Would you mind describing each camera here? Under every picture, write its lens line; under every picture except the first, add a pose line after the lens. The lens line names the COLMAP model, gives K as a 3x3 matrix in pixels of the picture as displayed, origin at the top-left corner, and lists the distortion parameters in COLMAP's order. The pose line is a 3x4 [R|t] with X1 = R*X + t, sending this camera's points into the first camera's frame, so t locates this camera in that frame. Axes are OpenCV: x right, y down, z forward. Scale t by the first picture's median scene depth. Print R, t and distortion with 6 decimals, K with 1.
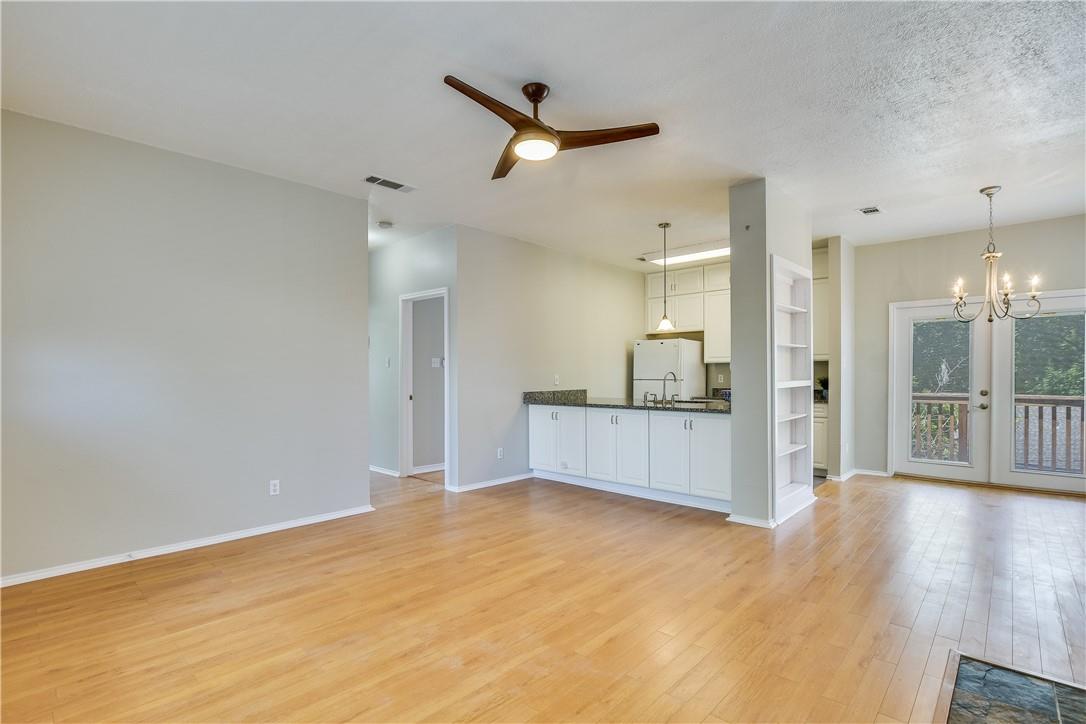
lens RADIAL K [[501.4, 0, 547.0], [0, 501.4, 371.1], [0, 0, 1]] dist [-0.022674, -0.000132]
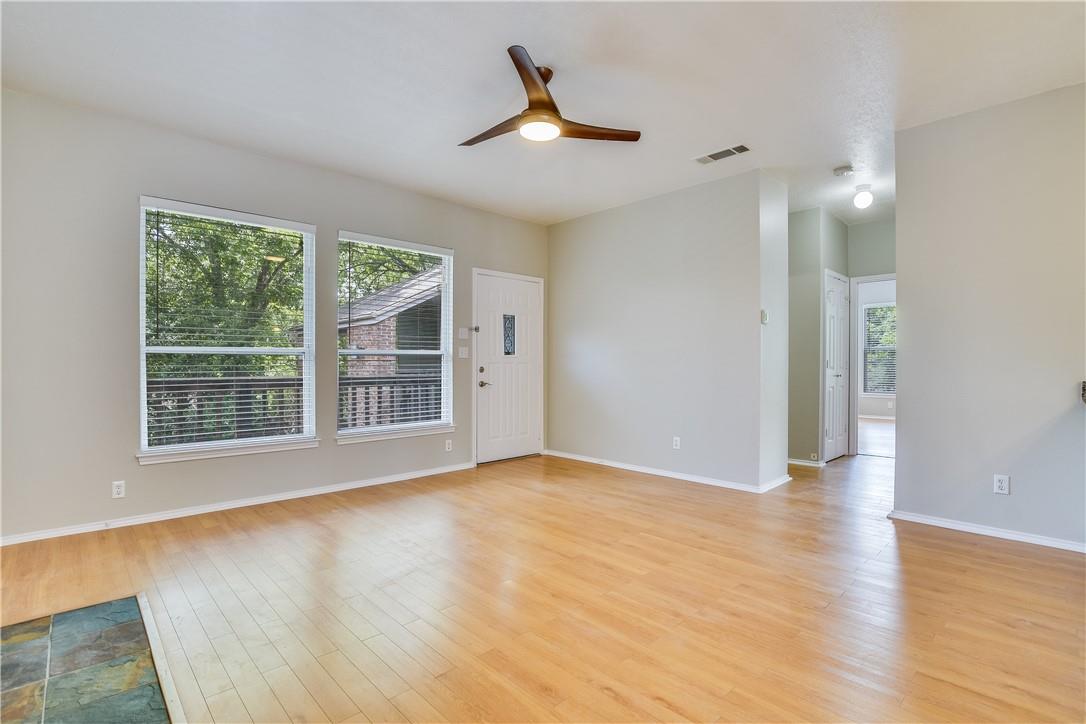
lens RADIAL K [[501.4, 0, 541.4], [0, 501.4, 358.4], [0, 0, 1]] dist [-0.022674, -0.000132]
pose [[-0.044032, -0.004143, -0.999022, 0.841071], [0.008447, 0.999954, -0.004519, 0.032607], [0.998994, -0.008638, -0.043995, 0.860775]]
